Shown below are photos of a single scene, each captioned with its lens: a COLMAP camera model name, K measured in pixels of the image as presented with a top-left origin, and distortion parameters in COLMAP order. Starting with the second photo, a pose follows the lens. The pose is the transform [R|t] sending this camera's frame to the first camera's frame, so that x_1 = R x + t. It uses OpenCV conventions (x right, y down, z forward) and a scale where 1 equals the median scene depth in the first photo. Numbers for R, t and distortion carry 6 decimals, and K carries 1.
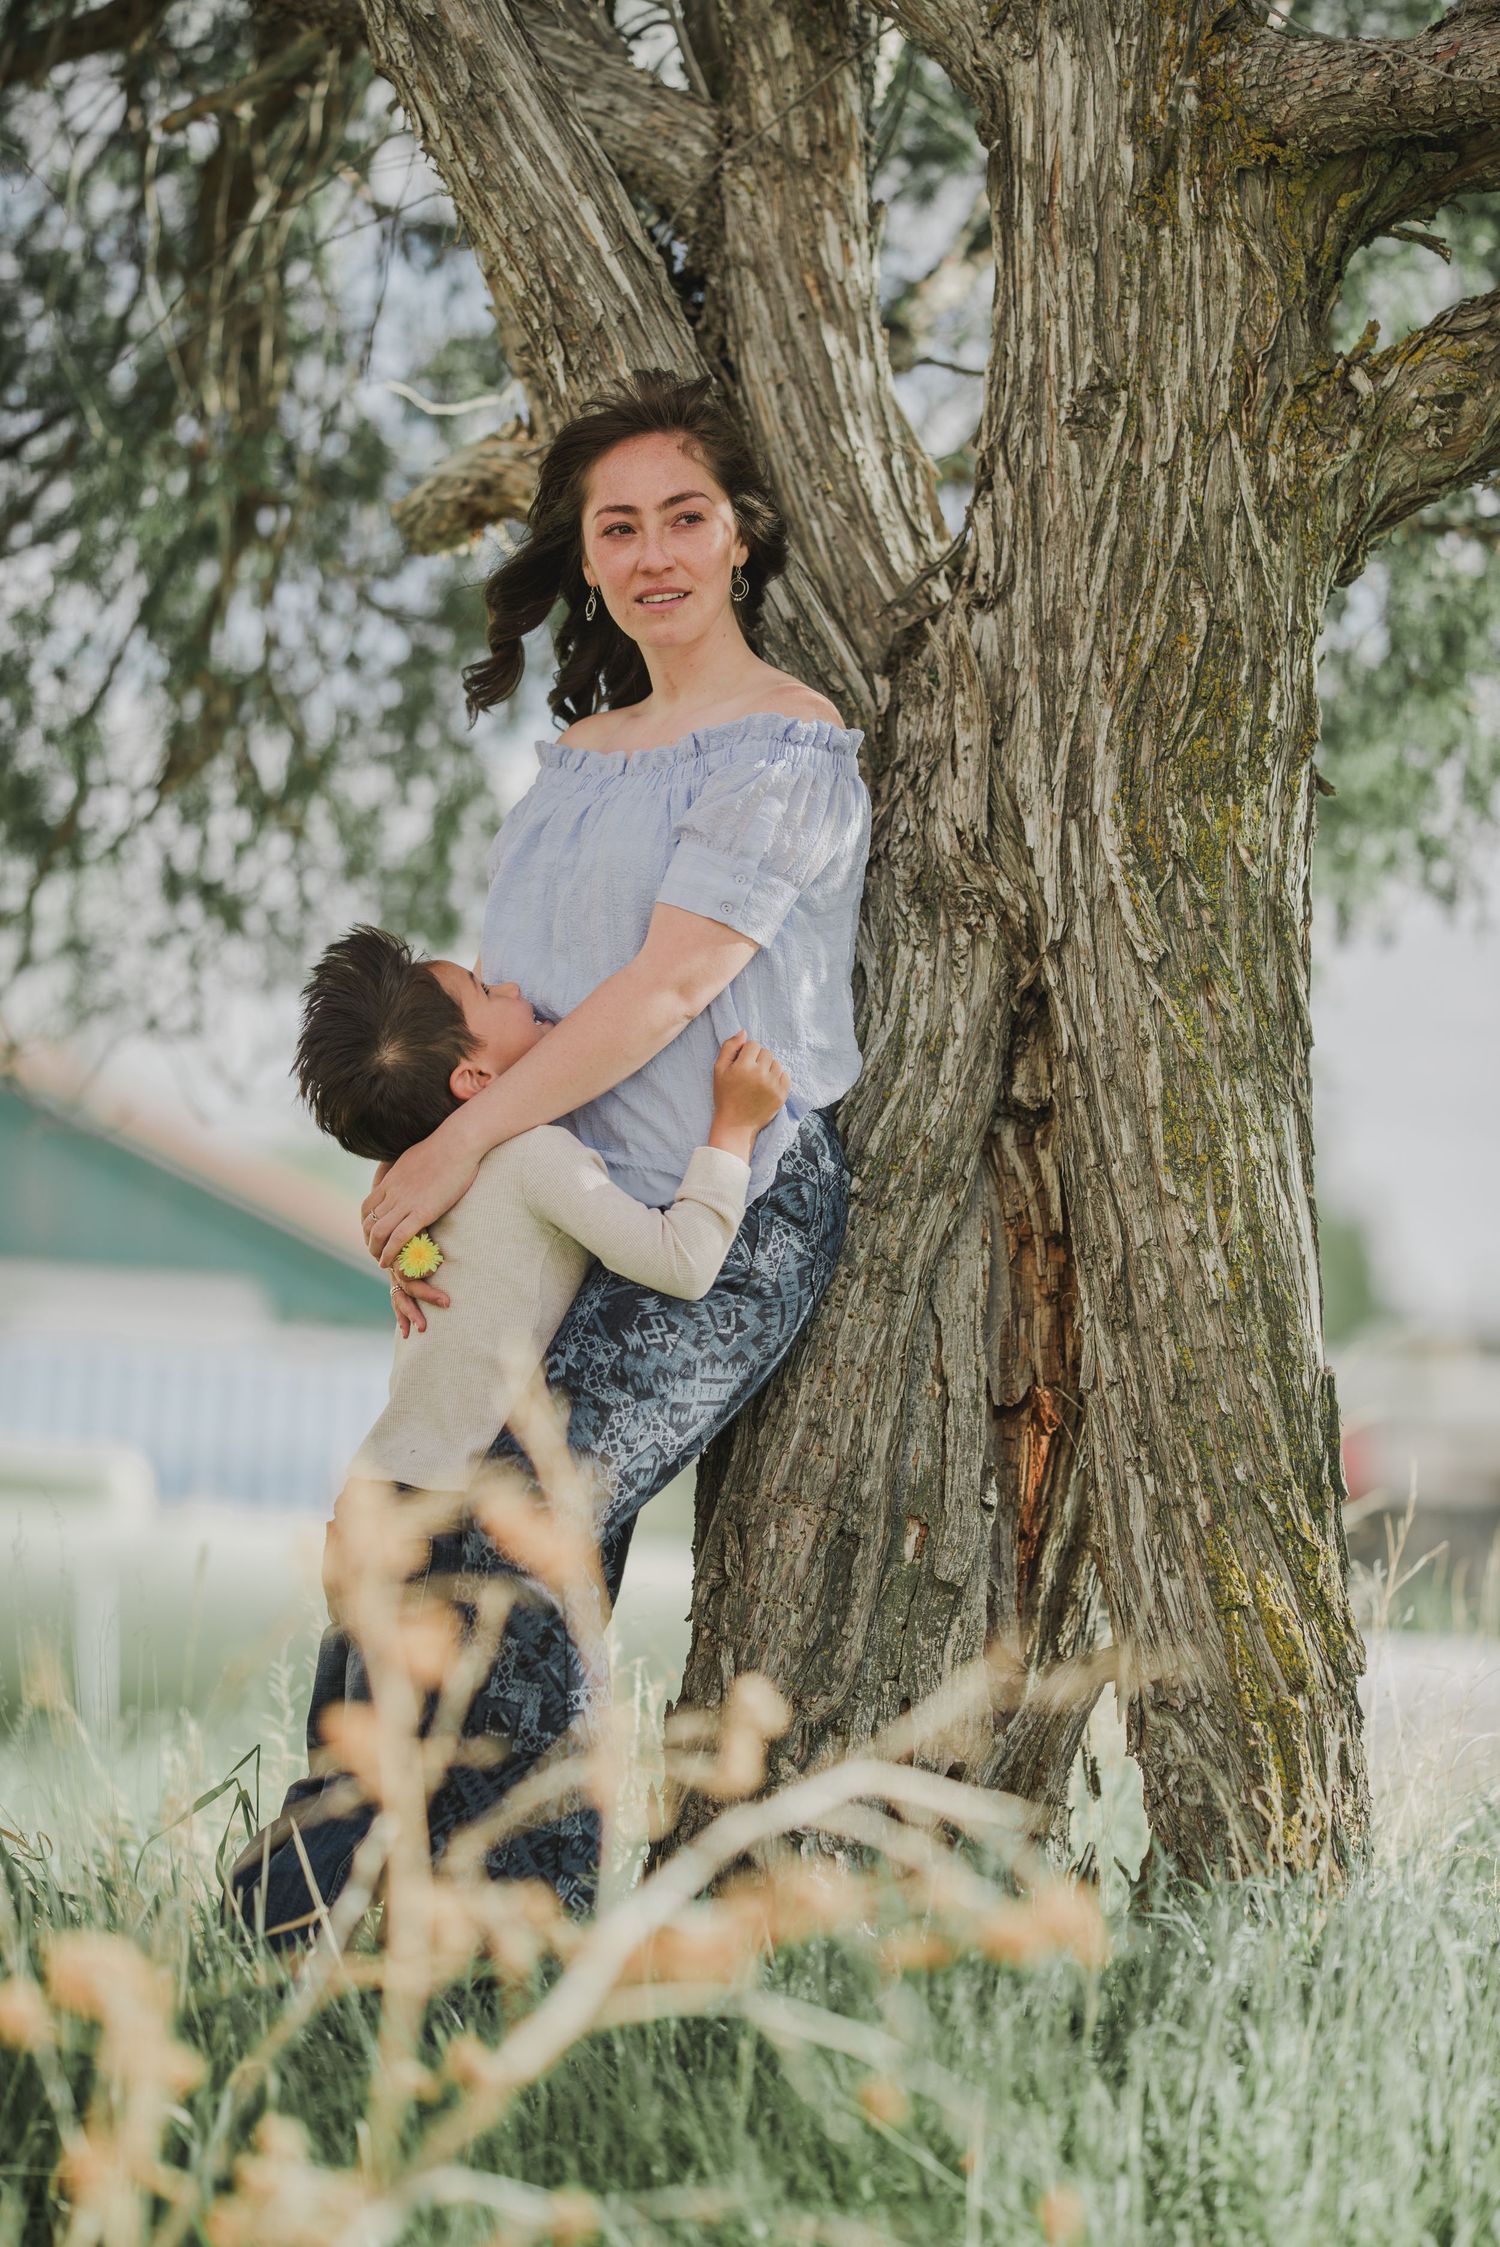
lens RADIAL K [[8656.3, 0, 750.0], [0, 8656.3, 1123.5], [0, 0, 1]] dist [0.359906, -2.659057]
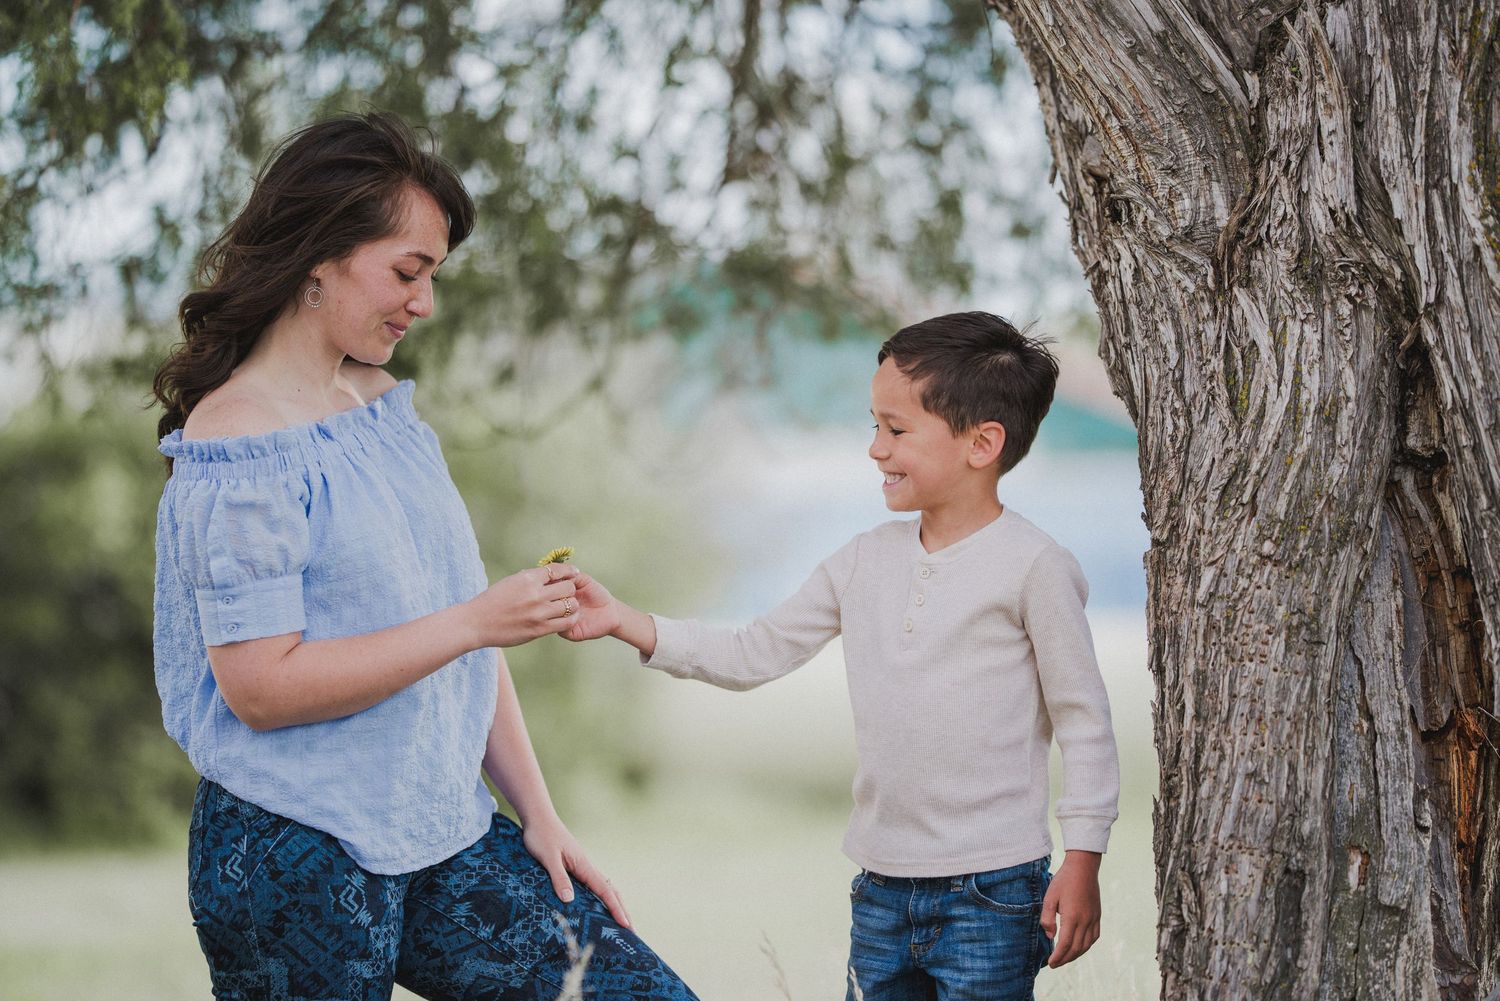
lens RADIAL K [[5778.5, 0, 750.0], [0, 5778.5, 500.5], [0, 0, 1]] dist [0.359906, -2.659057]
pose [[0.988187, -0.105794, -0.110879, 0.028994], [0.109844, 0.993463, 0.031065, -0.028329], [0.106867, -0.042878, 0.993348, 0.268730]]
